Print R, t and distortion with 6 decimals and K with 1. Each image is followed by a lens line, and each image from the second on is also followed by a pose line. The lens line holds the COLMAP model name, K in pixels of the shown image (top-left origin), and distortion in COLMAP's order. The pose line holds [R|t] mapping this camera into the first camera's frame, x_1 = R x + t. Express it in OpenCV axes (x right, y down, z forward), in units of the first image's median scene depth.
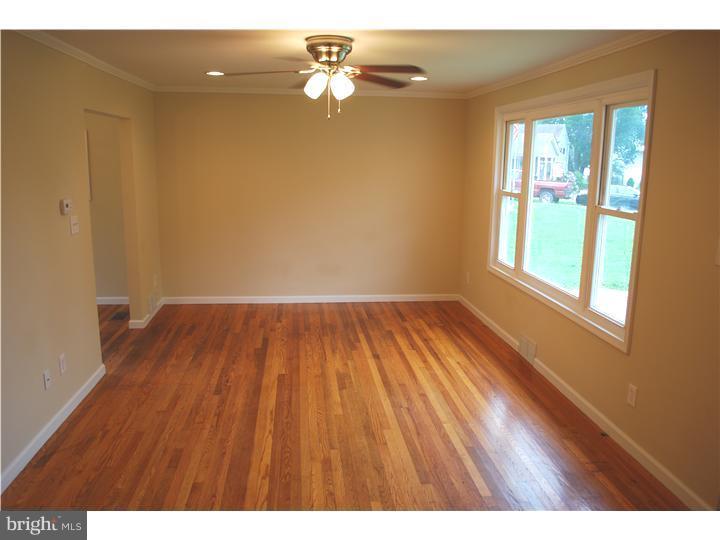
lens RADIAL K [[571.9, 0, 359.2], [0, 571.9, 270.7], [0, 0, 1]] dist [-0.082209, 0.006405]
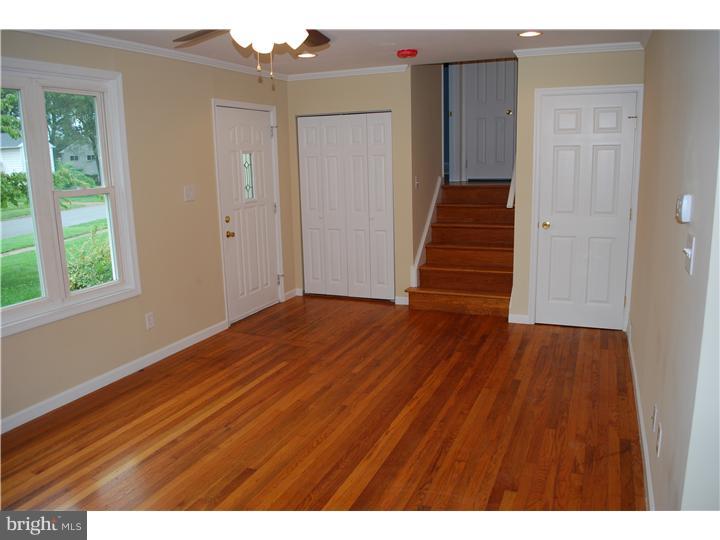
lens RADIAL K [[571.9, 0, 360.1], [0, 571.9, 269.3], [0, 0, 1]] dist [-0.082209, 0.006405]
pose [[-0.874826, -0.085958, 0.476751, -0.524335], [0.106848, 0.925659, 0.362960, -0.293162], [-0.472508, 0.368466, -0.800605, 1.629999]]
